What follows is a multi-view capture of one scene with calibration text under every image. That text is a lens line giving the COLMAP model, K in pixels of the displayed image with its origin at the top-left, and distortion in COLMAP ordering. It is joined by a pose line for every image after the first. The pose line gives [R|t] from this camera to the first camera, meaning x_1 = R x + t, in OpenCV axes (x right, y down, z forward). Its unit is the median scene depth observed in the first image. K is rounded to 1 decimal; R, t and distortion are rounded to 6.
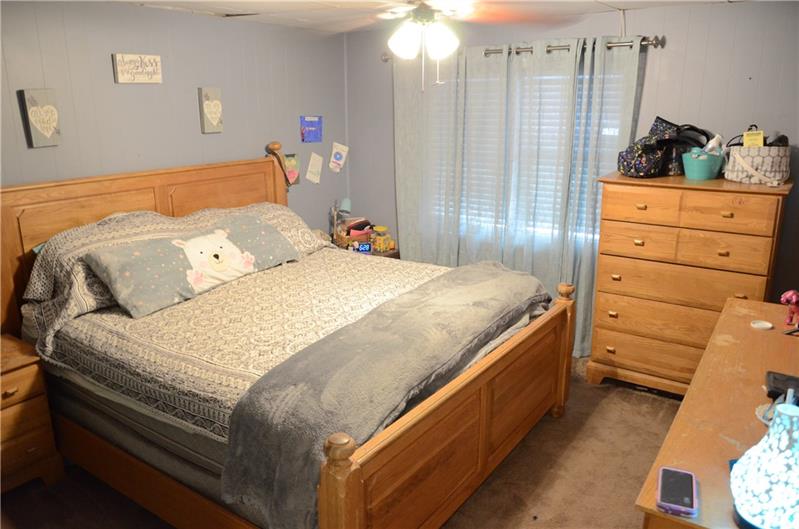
lens RADIAL K [[619.0, 0, 401.6], [0, 619.0, 263.7], [0, 0, 1]] dist [-0.059718, 0.025952]
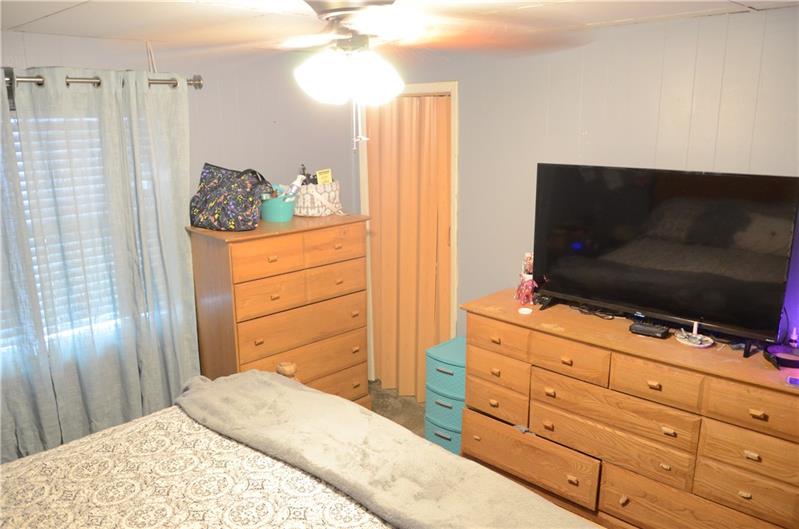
lens RADIAL K [[619.0, 0, 401.6], [0, 619.0, 267.8], [0, 0, 1]] dist [-0.059718, 0.025952]
pose [[0.181220, -0.222980, 0.957831, -0.476530], [0.258659, 0.950473, 0.172329, -0.189292], [-0.948818, 0.216522, 0.229920, 0.592343]]
